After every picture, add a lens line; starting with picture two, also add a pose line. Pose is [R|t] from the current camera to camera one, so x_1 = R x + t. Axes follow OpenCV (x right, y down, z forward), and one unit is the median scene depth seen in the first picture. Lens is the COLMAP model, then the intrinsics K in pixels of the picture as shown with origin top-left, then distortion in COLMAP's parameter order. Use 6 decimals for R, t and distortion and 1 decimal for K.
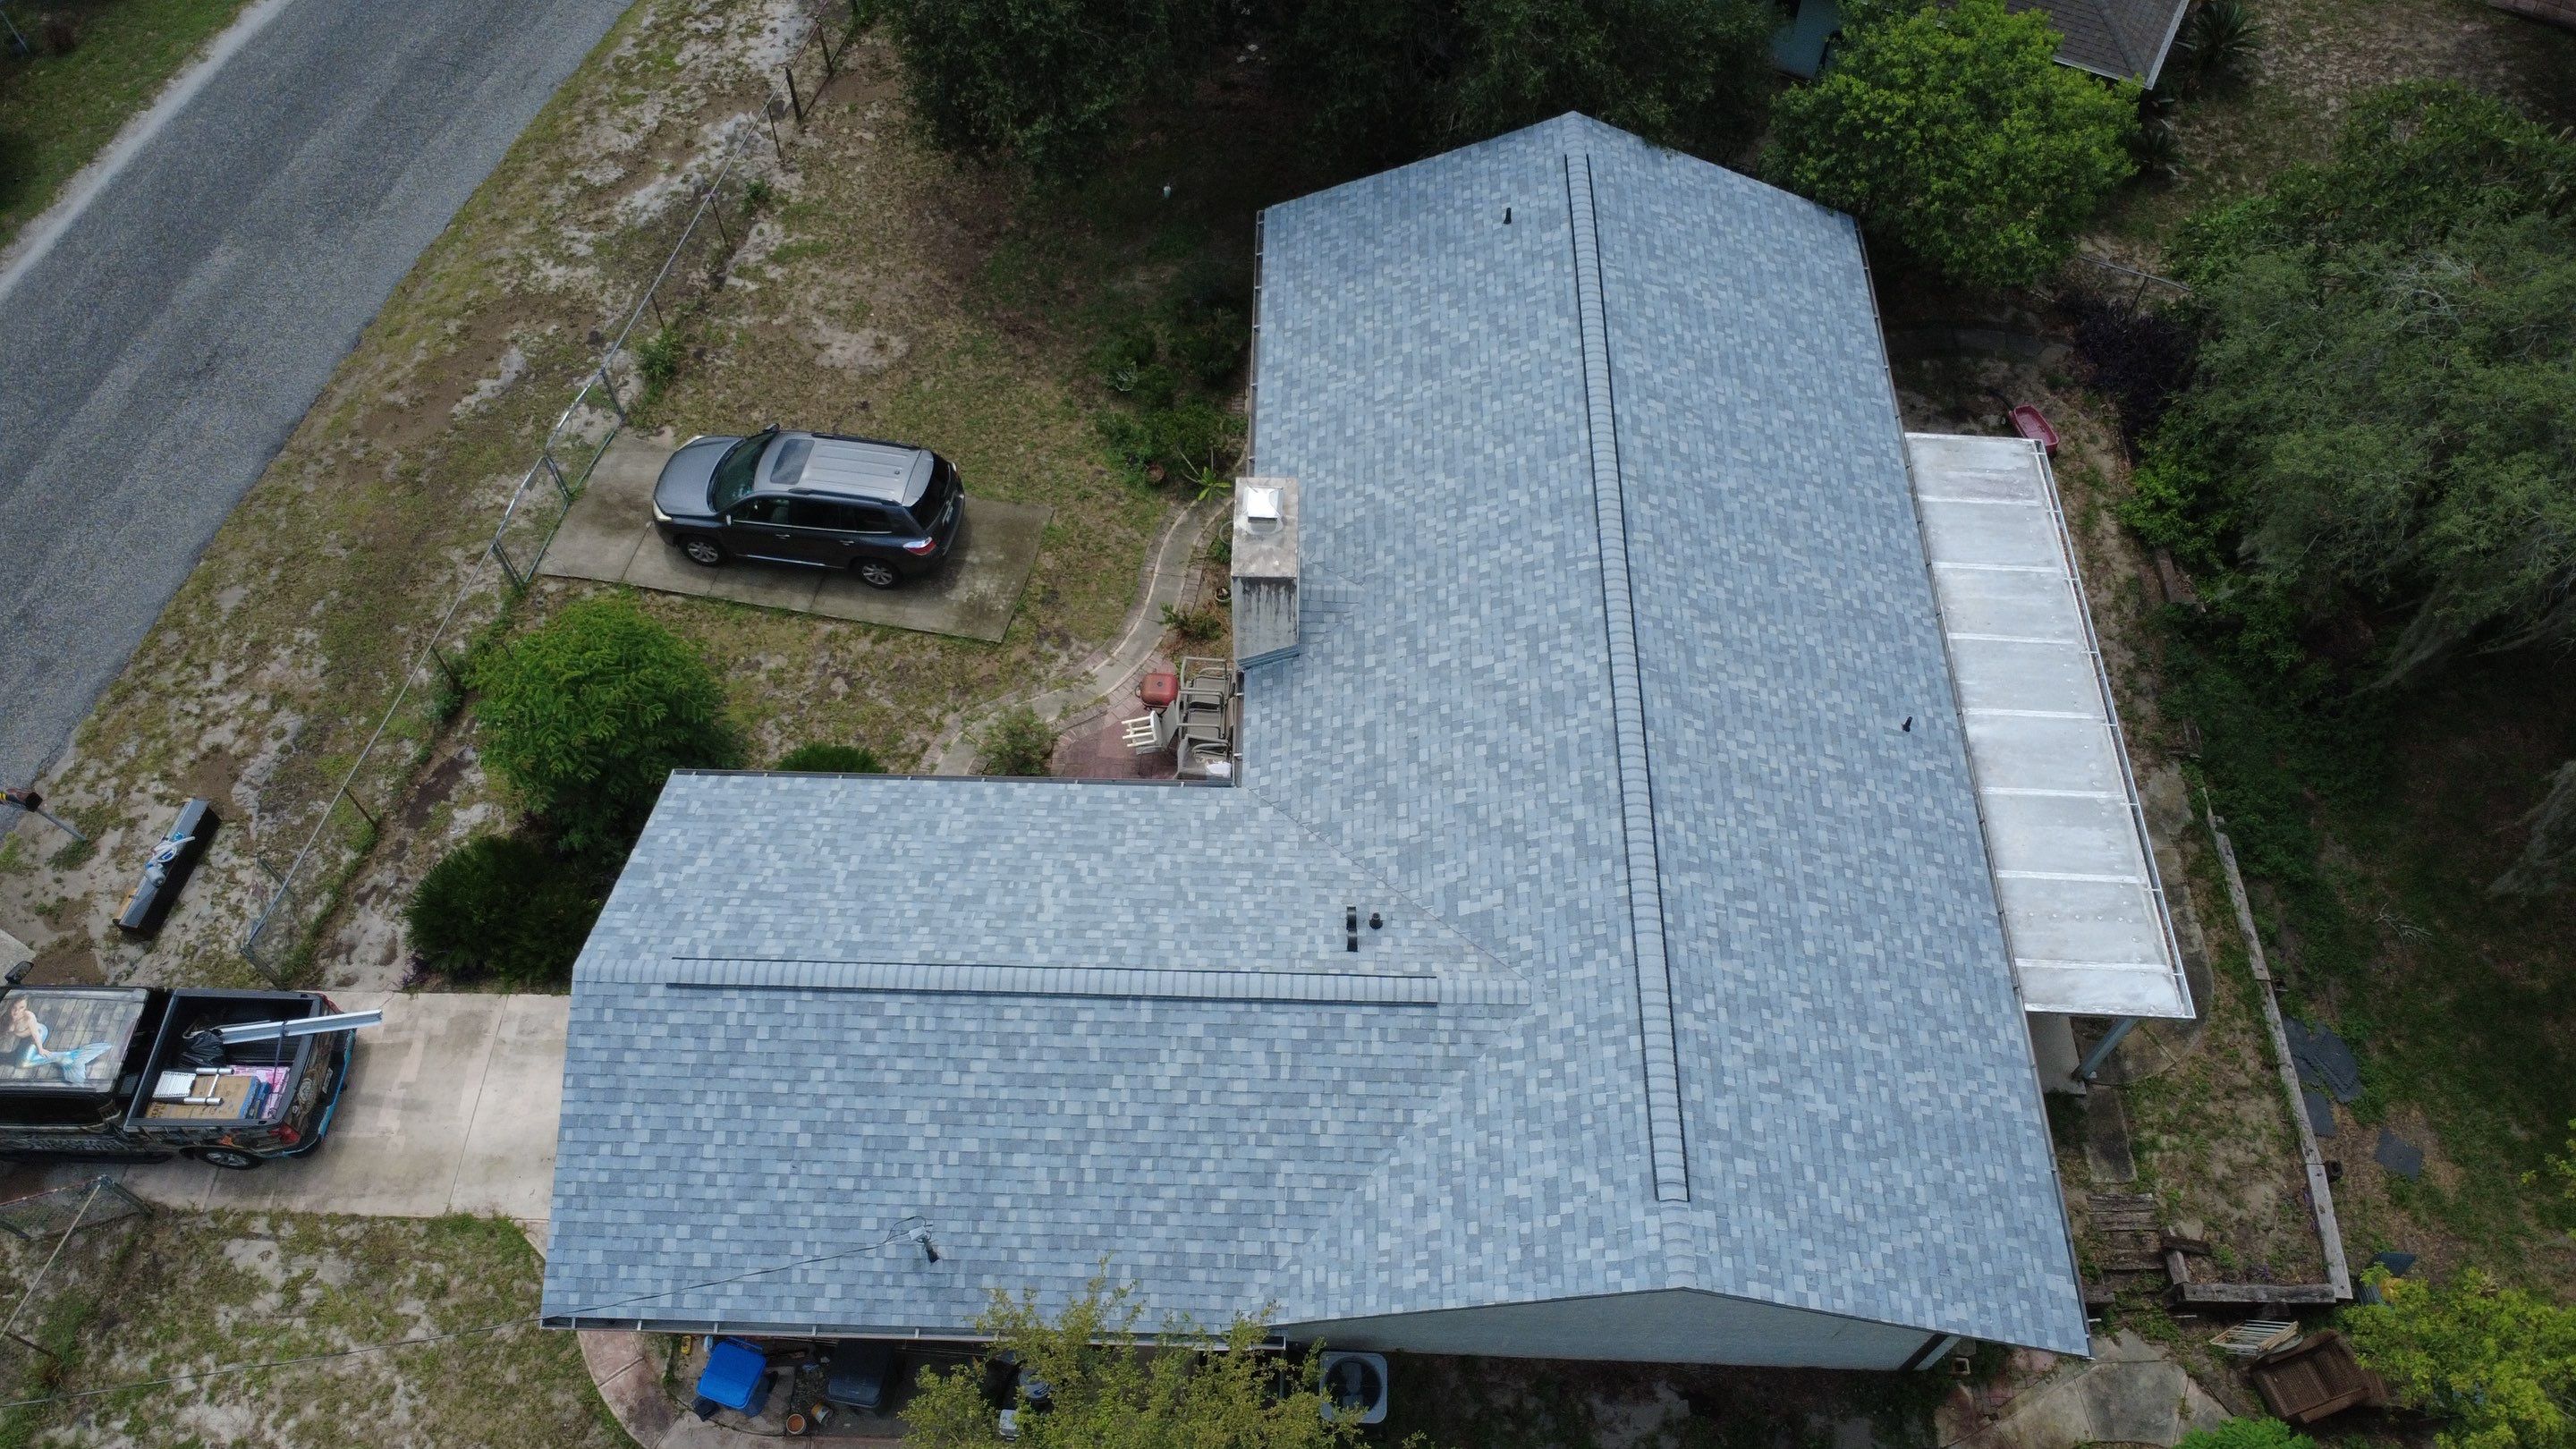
lens RADIAL K [[1878.8, 0, 1282.3], [0, 1878.8, 721.9], [0, 0, 1]] dist [-0.003103, 0.005943]
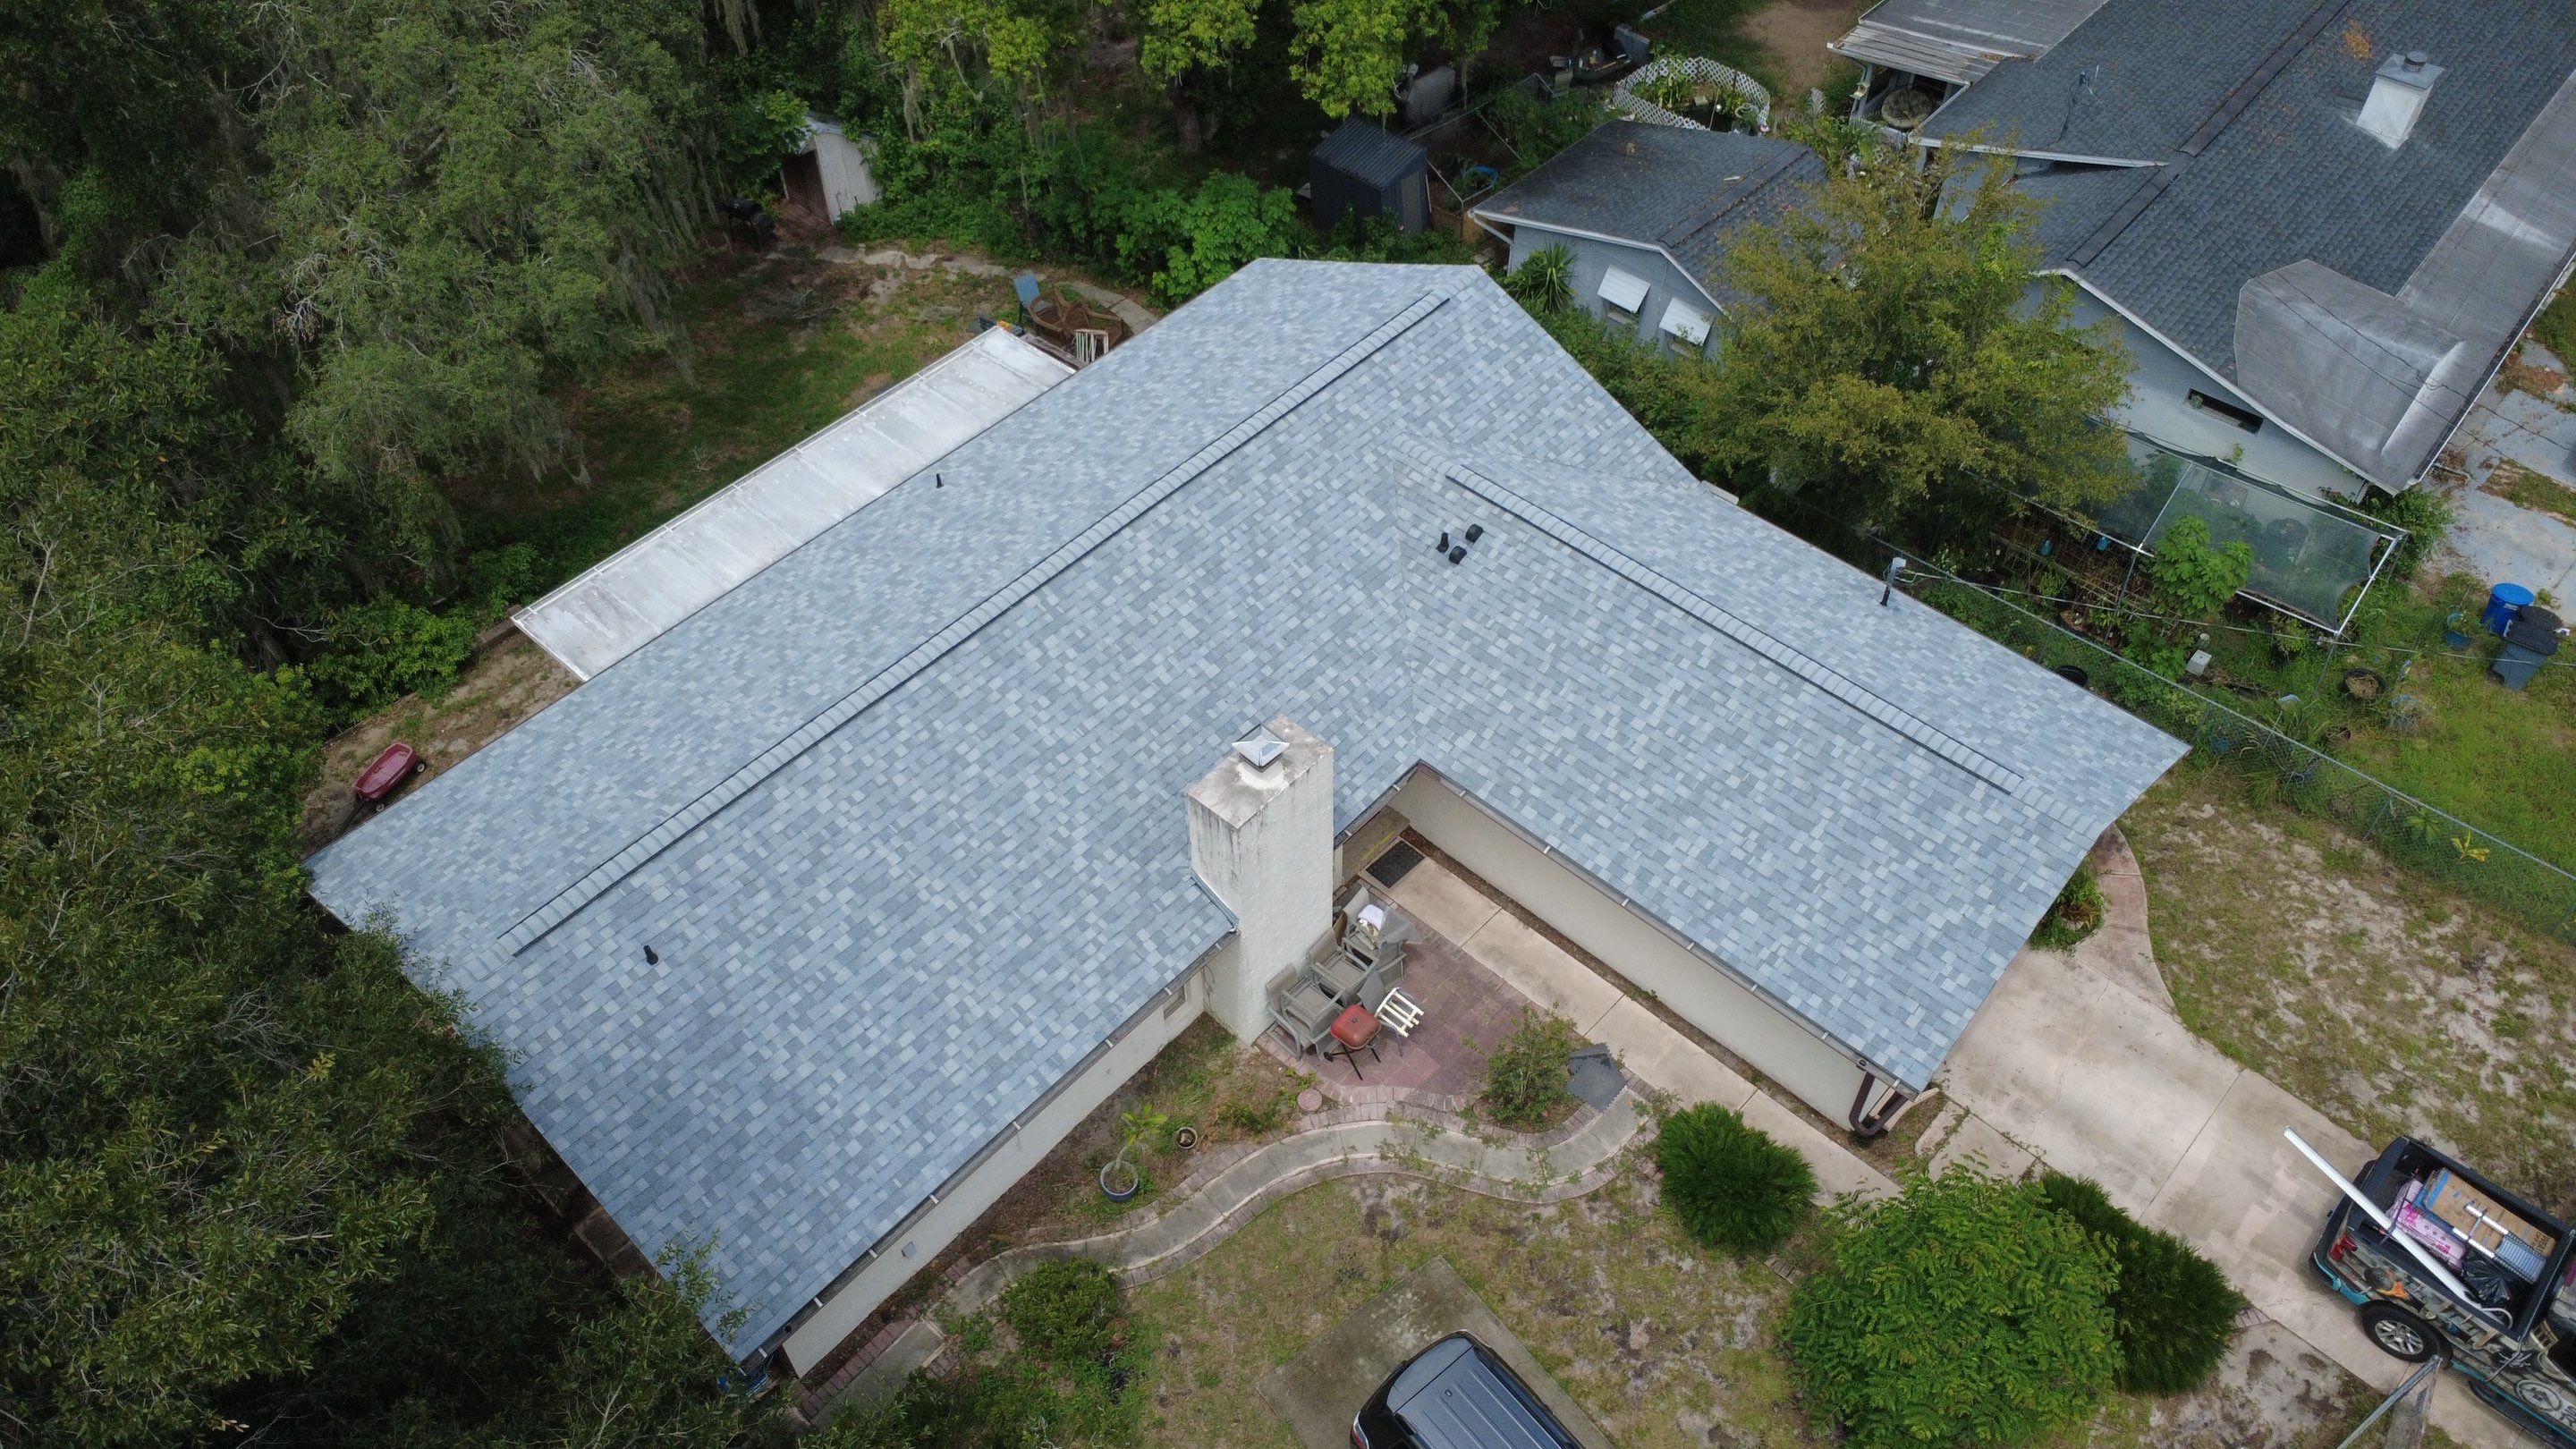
lens RADIAL K [[1878.8, 0, 1285.2], [0, 1878.8, 722.3], [0, 0, 1]] dist [-0.003103, 0.005943]
pose [[-0.753906, -0.478139, 0.450566, -0.392954], [0.555774, -0.098435, 0.825485, -0.797078], [-0.350345, 0.872751, 0.339947, 0.623166]]
